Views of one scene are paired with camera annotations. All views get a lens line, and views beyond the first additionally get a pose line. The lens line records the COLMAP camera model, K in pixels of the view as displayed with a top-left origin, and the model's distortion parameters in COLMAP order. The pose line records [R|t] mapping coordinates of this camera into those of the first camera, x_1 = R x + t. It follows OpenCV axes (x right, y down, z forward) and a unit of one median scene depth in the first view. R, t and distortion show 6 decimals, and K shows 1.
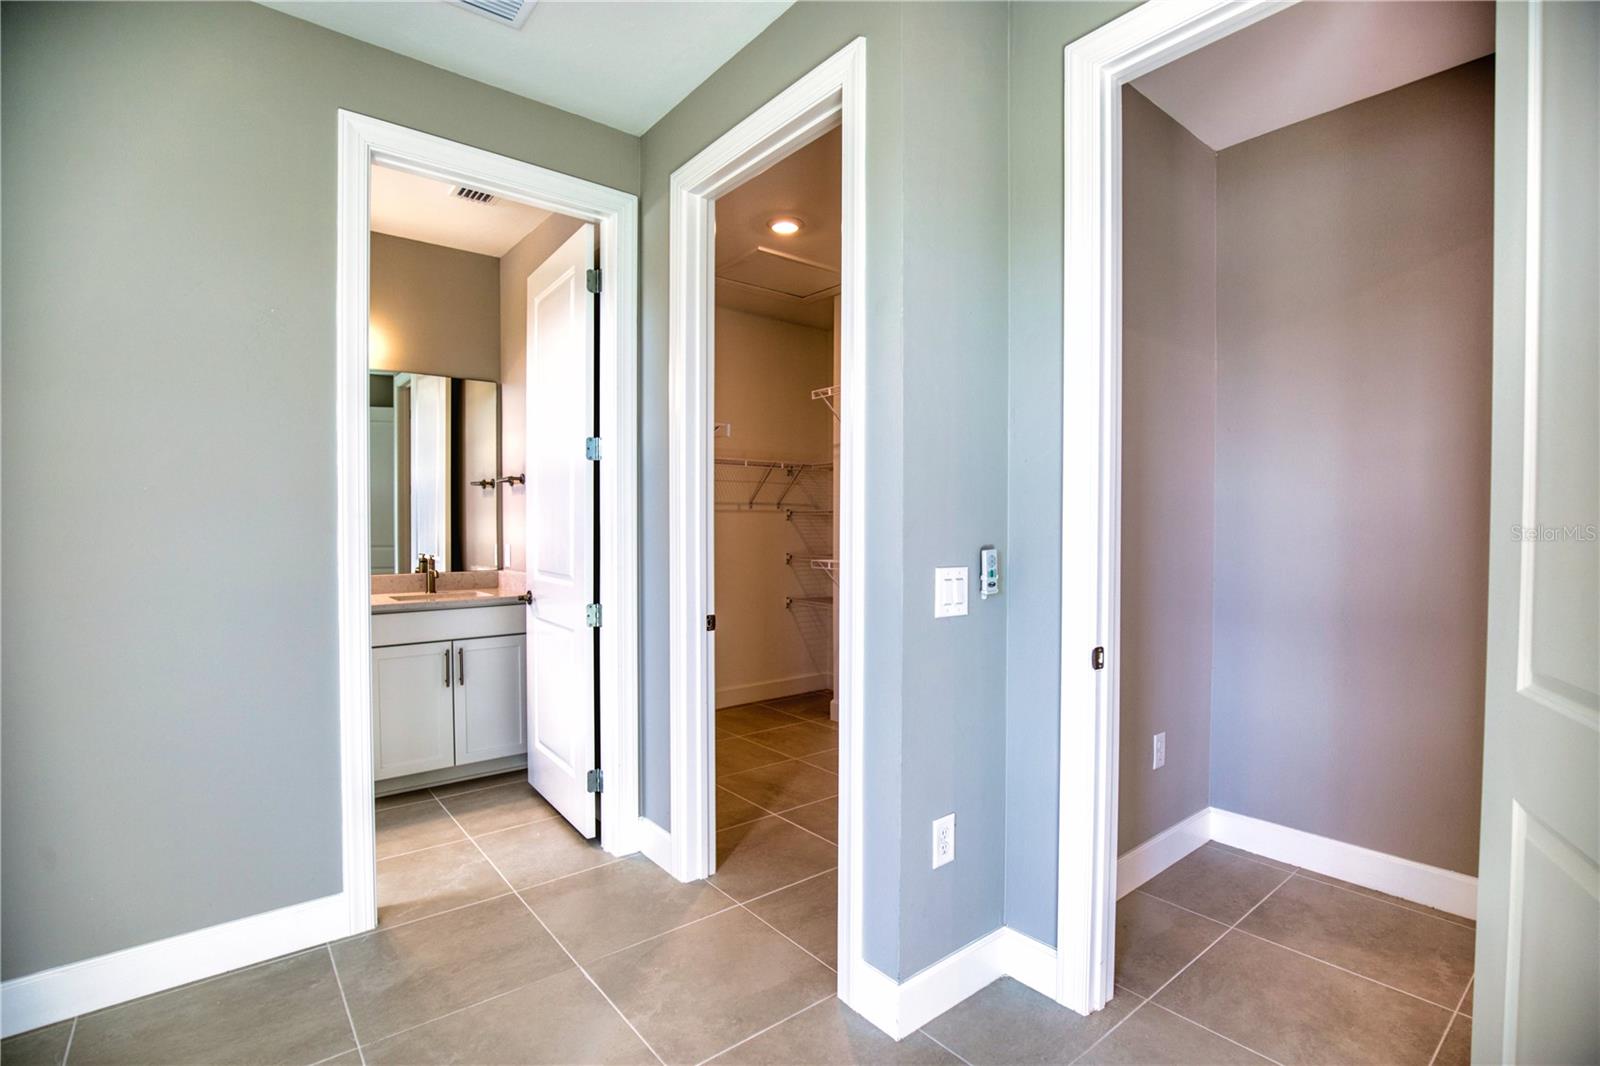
lens RADIAL K [[759.1, 0, 815.1], [0, 759.1, 539.7], [0, 0, 1]] dist [-0.027371, 0.000135]
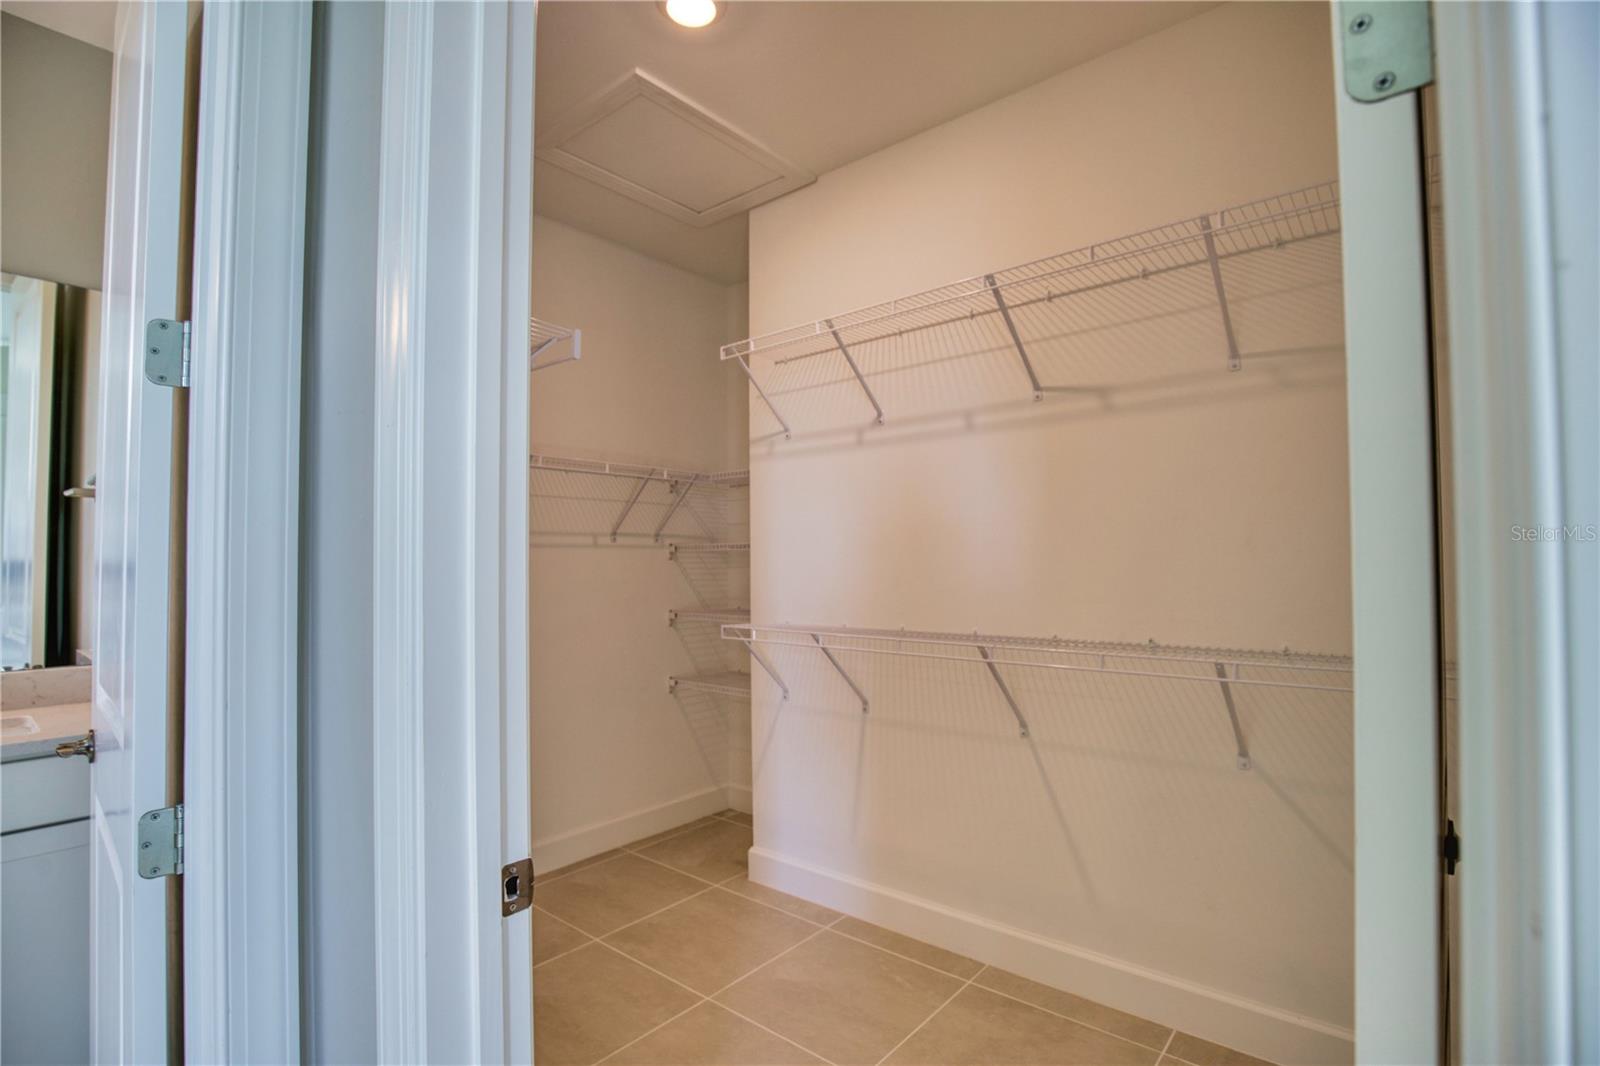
lens RADIAL K [[759.1, 0, 815.1], [0, 759.1, 539.7], [0, 0, 1]] dist [-0.027371, 0.000135]
pose [[0.982134, -0.004893, 0.188119, -0.038158], [0.014891, 0.998548, -0.051774, -0.007334], [-0.187593, 0.053650, 0.980781, 0.340114]]
